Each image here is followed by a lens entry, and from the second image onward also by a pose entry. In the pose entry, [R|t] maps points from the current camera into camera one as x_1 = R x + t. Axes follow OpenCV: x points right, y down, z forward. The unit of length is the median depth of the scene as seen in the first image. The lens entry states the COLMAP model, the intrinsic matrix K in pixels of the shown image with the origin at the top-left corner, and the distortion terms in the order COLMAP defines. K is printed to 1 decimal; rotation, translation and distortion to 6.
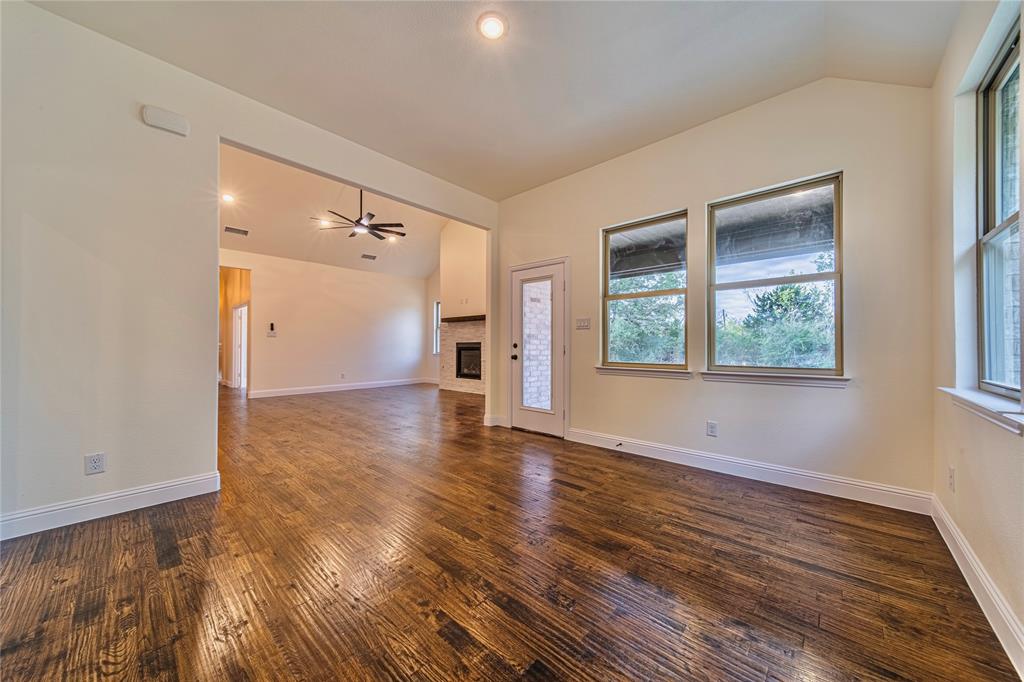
lens RADIAL K [[356.2, 0, 511.0], [0, 356.2, 342.2], [0, 0, 1]] dist [0.006371, 0.000035]
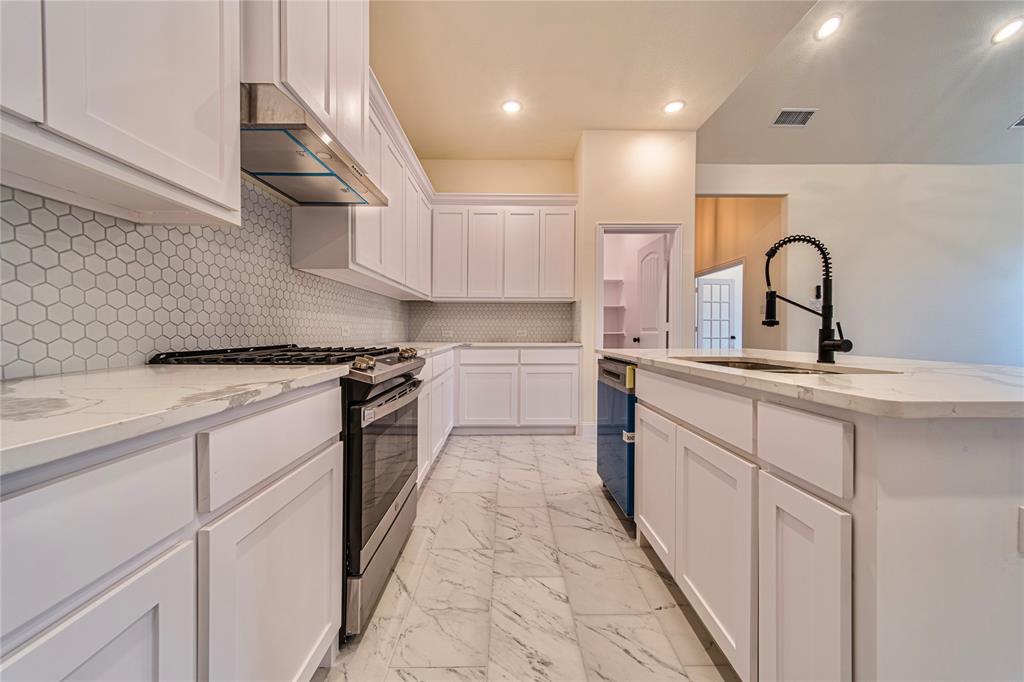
lens RADIAL K [[356.2, 0, 511.0], [0, 356.2, 342.2], [0, 0, 1]] dist [0.006371, 0.000035]
pose [[0.686900, 0.018410, -0.726519, -1.303461], [0.010519, 0.999323, 0.035269, 0.021572], [0.726676, -0.031868, 0.686241, 0.594633]]
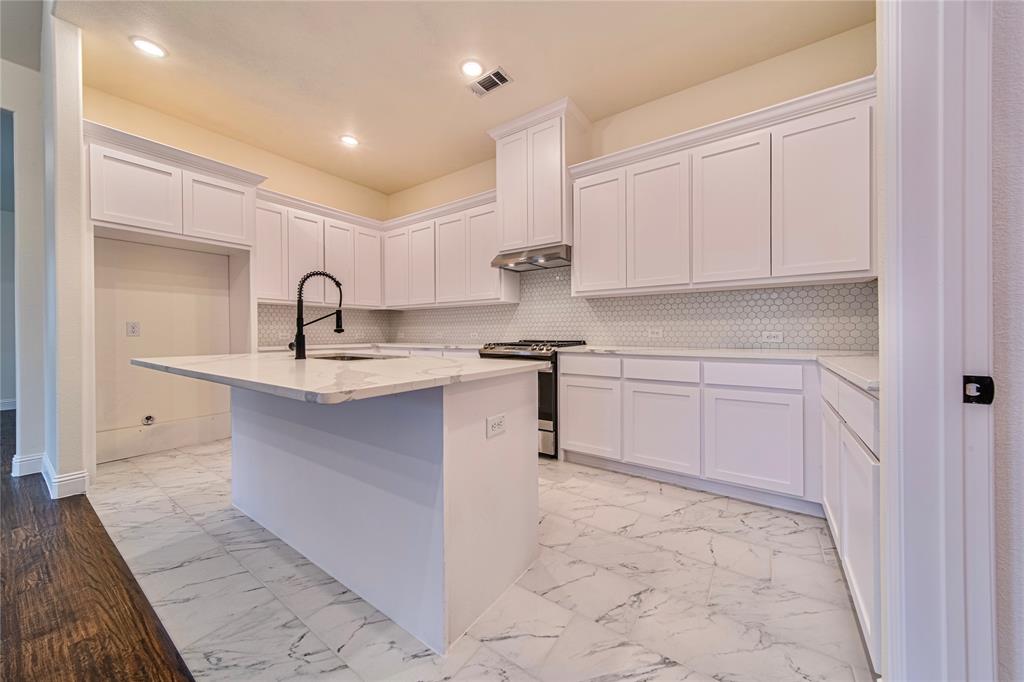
lens RADIAL K [[356.6, 0, 511.9], [0, 356.6, 336.3], [0, 0, 1]] dist [0.000962, 0.000106]
pose [[-0.990526, 0.004023, -0.137267, -1.593615], [0.004139, 0.999991, -0.000556, 0.028055], [0.137264, -0.001119, -0.990534, 1.692162]]
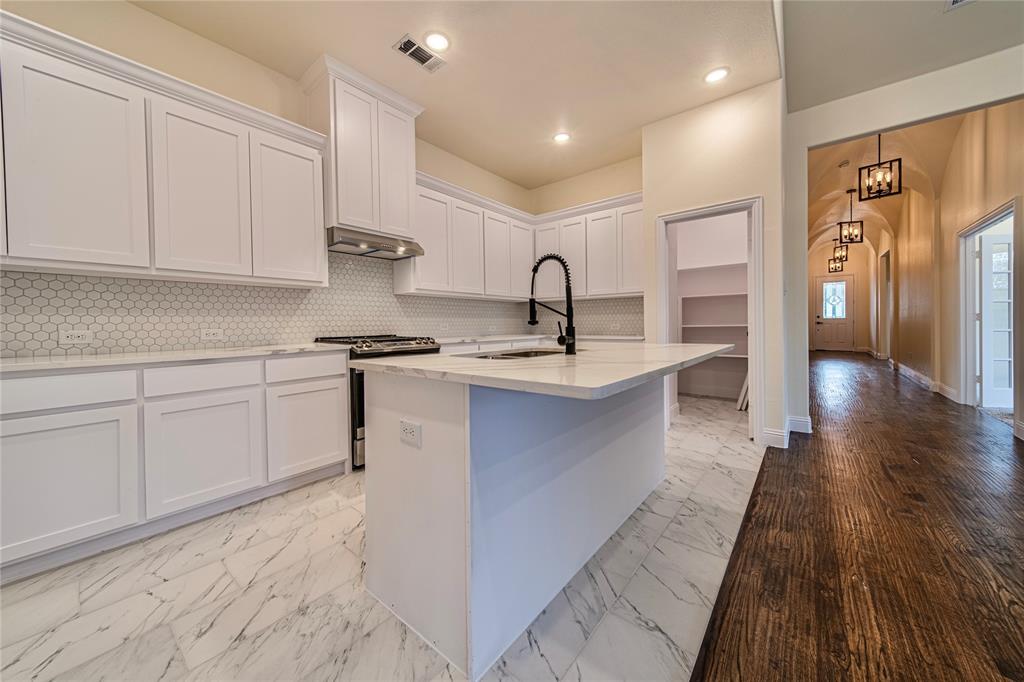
lens RADIAL K [[363.8, 0, 511.4], [0, 363.8, 328.4], [0, 0, 1]] dist [0.006206, -0.000173]
pose [[0.056840, 0.006313, -0.998363, -0.867366], [0.024551, 0.999669, 0.007719, 0.021610], [0.998081, -0.024950, 0.056667, 1.006353]]
